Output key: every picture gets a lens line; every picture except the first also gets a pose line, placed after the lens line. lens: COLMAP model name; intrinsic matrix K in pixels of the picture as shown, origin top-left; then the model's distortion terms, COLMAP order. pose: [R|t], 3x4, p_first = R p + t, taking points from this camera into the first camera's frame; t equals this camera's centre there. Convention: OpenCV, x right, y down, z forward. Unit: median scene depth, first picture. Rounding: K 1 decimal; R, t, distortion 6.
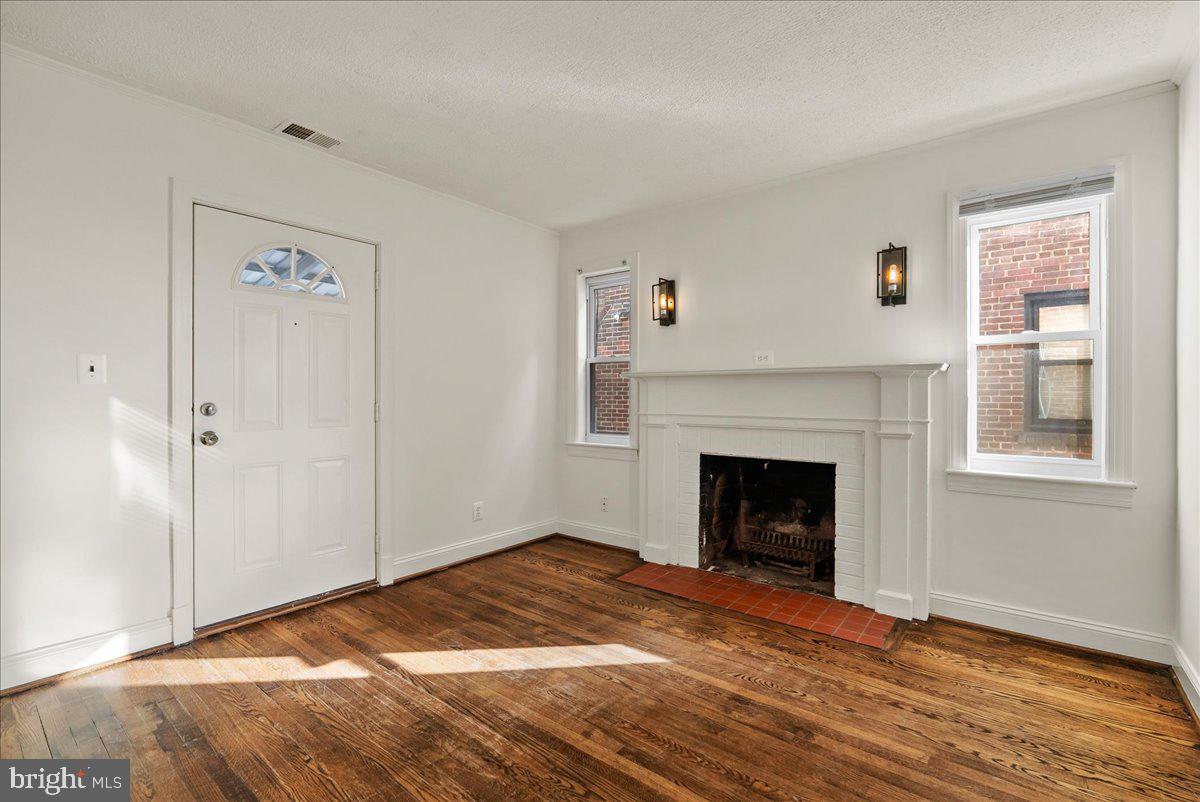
lens RADIAL K [[534.3, 0, 594.9], [0, 534.3, 396.2], [0, 0, 1]] dist [-0.012400, 0.000905]
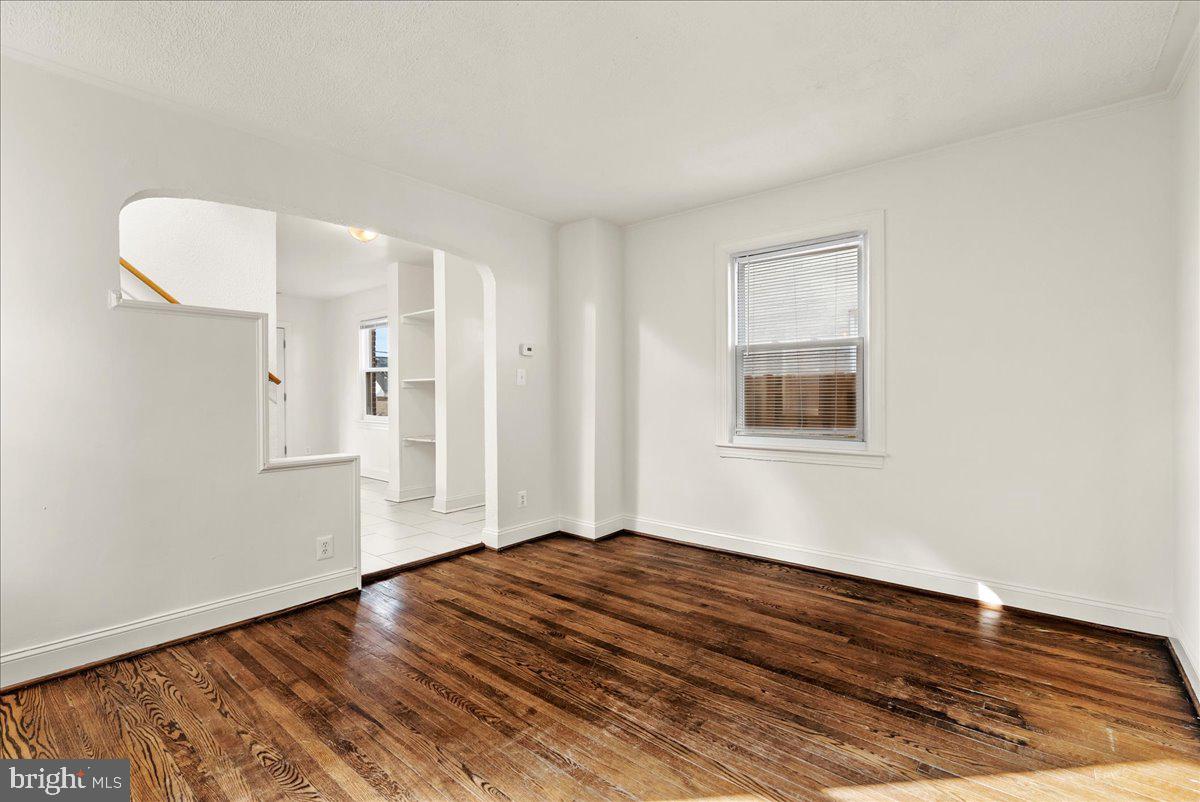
lens RADIAL K [[534.3, 0, 603.1], [0, 534.3, 401.5], [0, 0, 1]] dist [-0.012400, 0.000905]
pose [[-0.999969, -0.001013, 0.007817, -0.110705], [-0.000874, 0.999842, 0.017730, -0.000668], [-0.007833, 0.017723, -0.999812, 1.369238]]
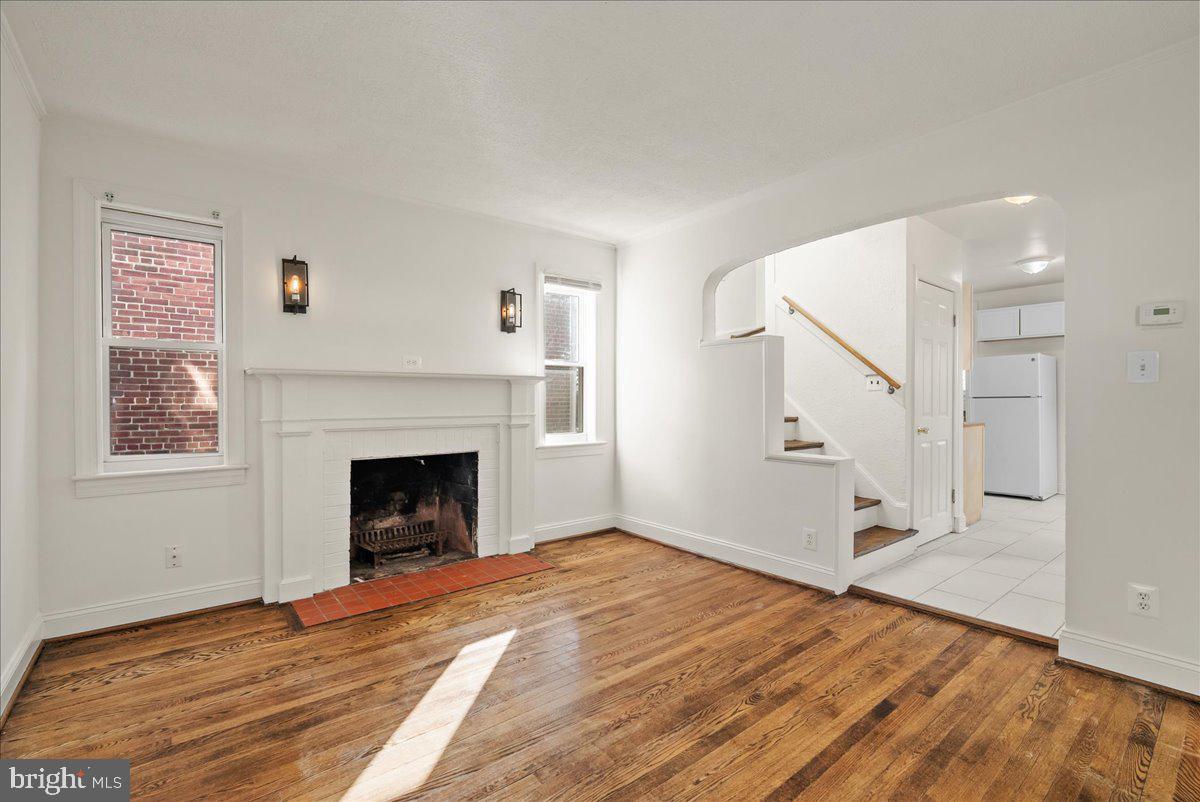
lens RADIAL K [[534.3, 0, 598.0], [0, 534.3, 398.9], [0, 0, 1]] dist [-0.012400, 0.000905]
pose [[0.214357, -0.002154, 0.976753, -0.798145], [0.002352, 0.999996, 0.001689, 0.001484], [-0.976752, 0.001936, 0.214361, 0.497411]]
